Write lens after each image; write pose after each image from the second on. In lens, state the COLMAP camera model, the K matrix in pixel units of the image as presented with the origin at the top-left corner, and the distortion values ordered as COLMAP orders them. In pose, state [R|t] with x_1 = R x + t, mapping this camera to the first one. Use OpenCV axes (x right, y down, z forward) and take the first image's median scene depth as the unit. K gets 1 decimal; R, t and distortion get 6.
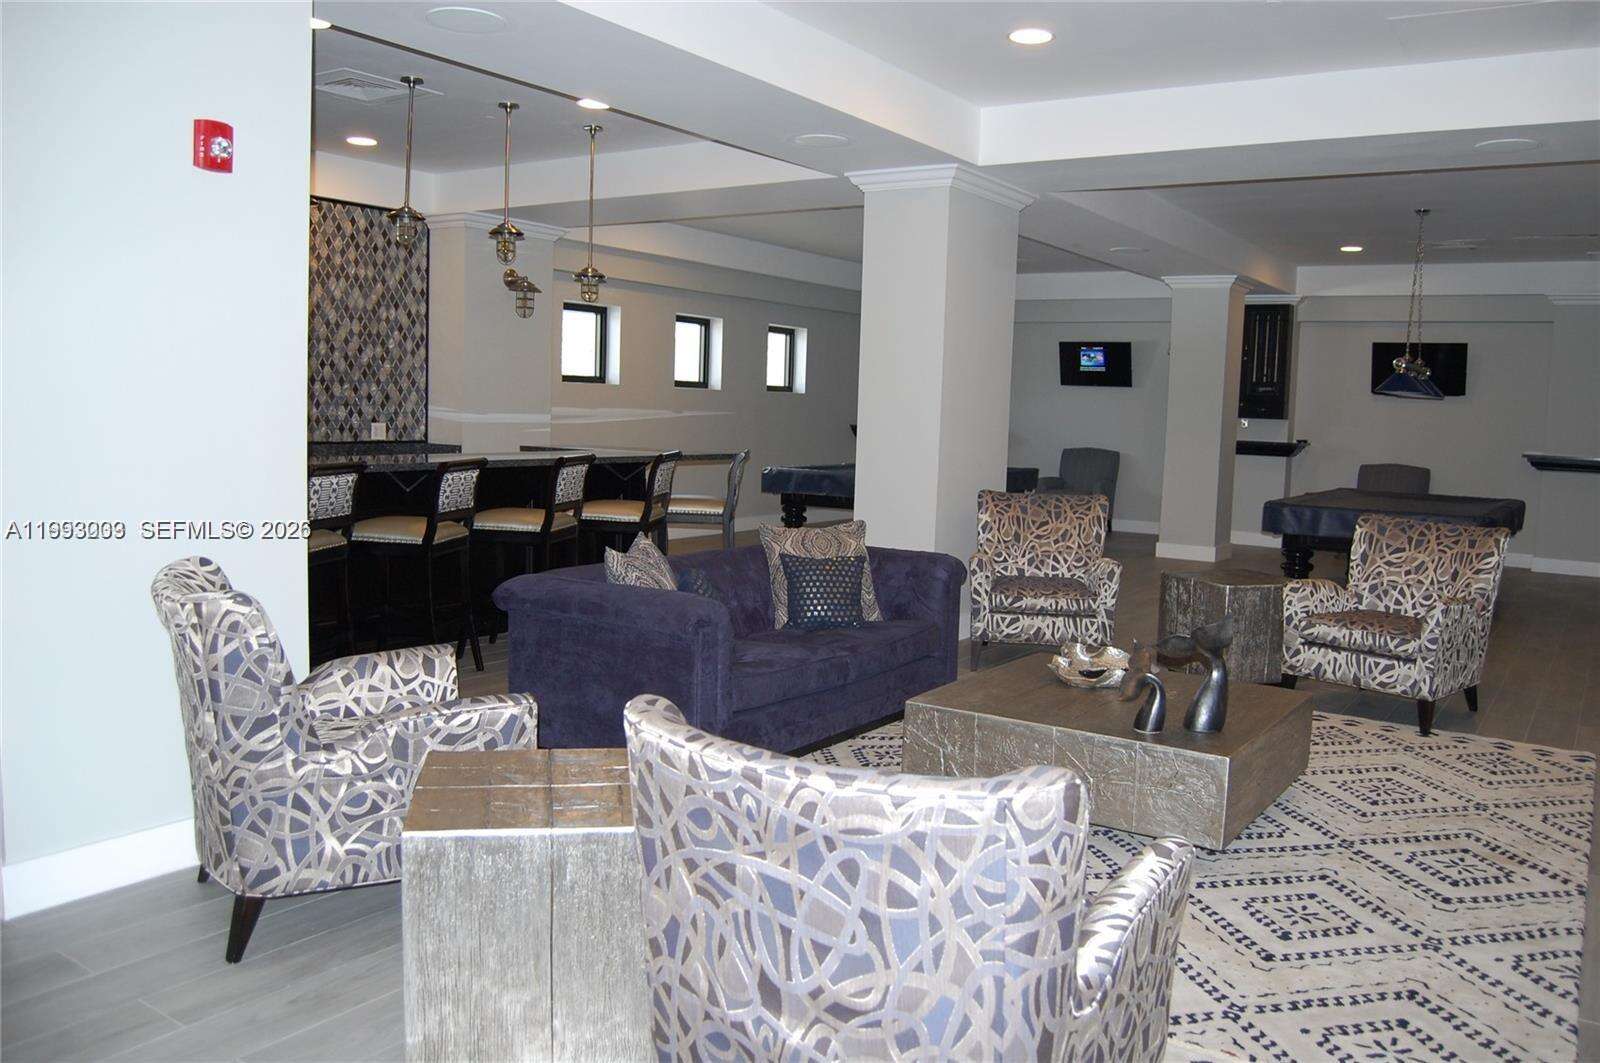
lens RADIAL K [[1236.1, 0, 800.0], [0, 1236.1, 531.5], [0, 0, 1]] dist [-0.075828, -0.003314]
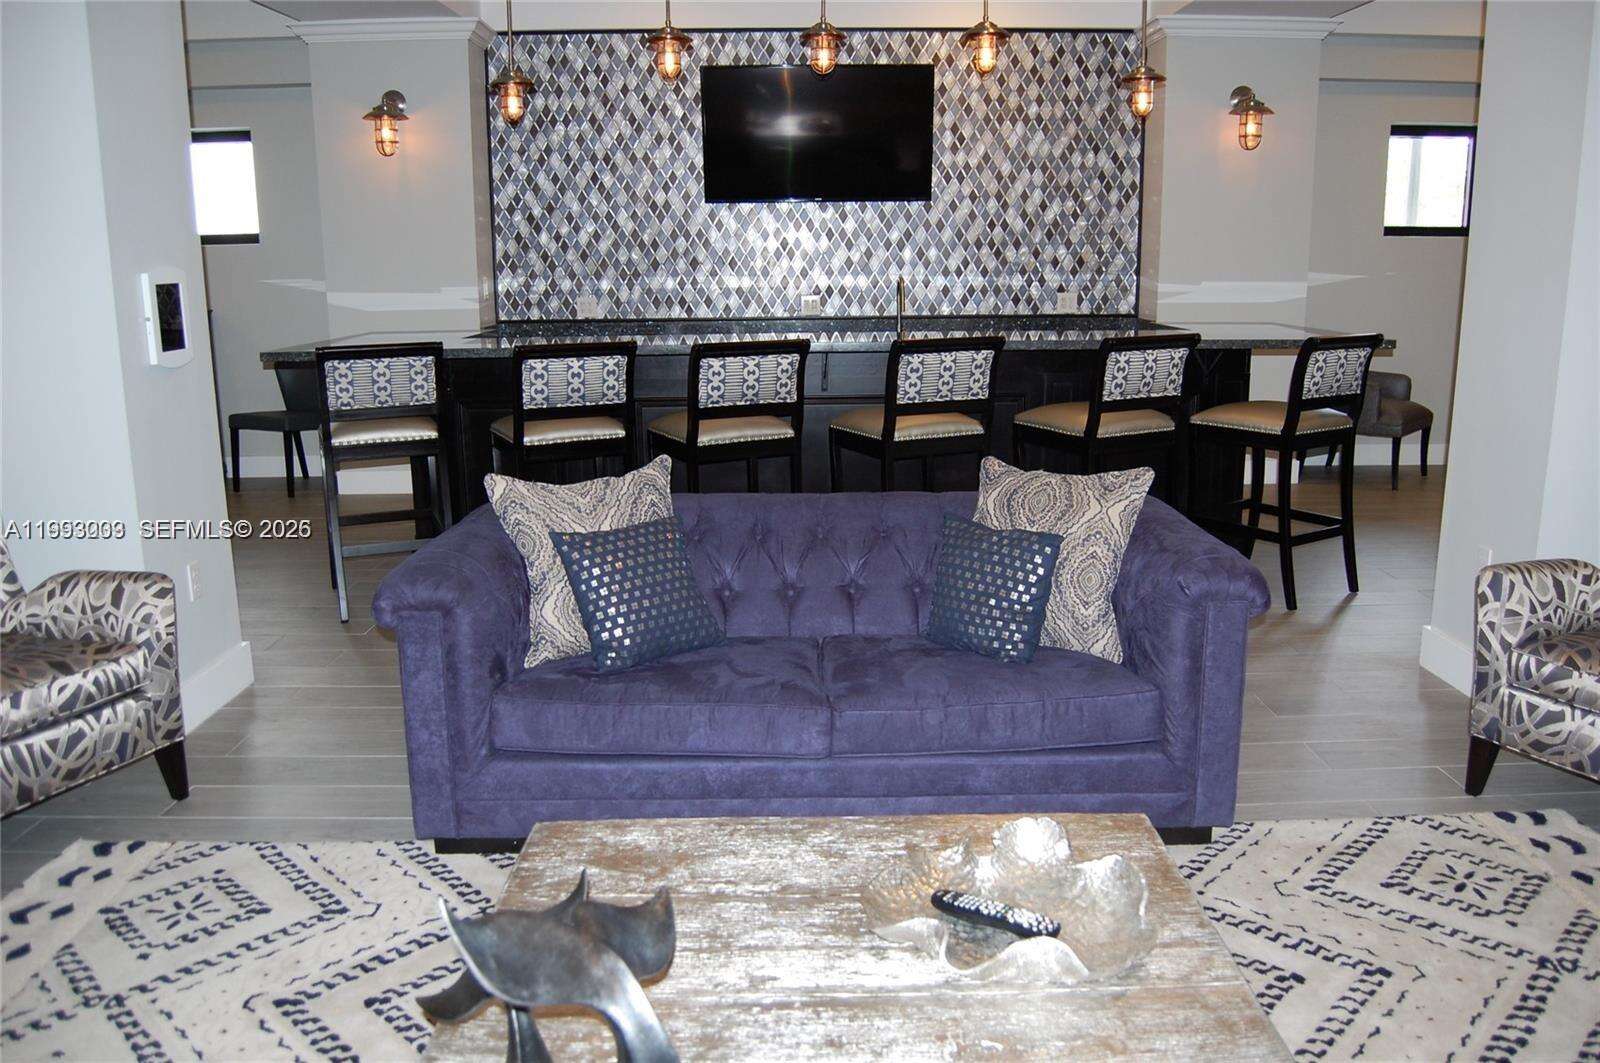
lens RADIAL K [[1236.1, 0, 800.0], [0, 1236.1, 531.5], [0, 0, 1]] dist [-0.075828, -0.003314]
pose [[0.583947, 0.140751, -0.799497, 0.252023], [-0.056491, 0.989513, 0.132942, -0.028562], [0.809824, -0.032467, 0.585774, 0.356883]]
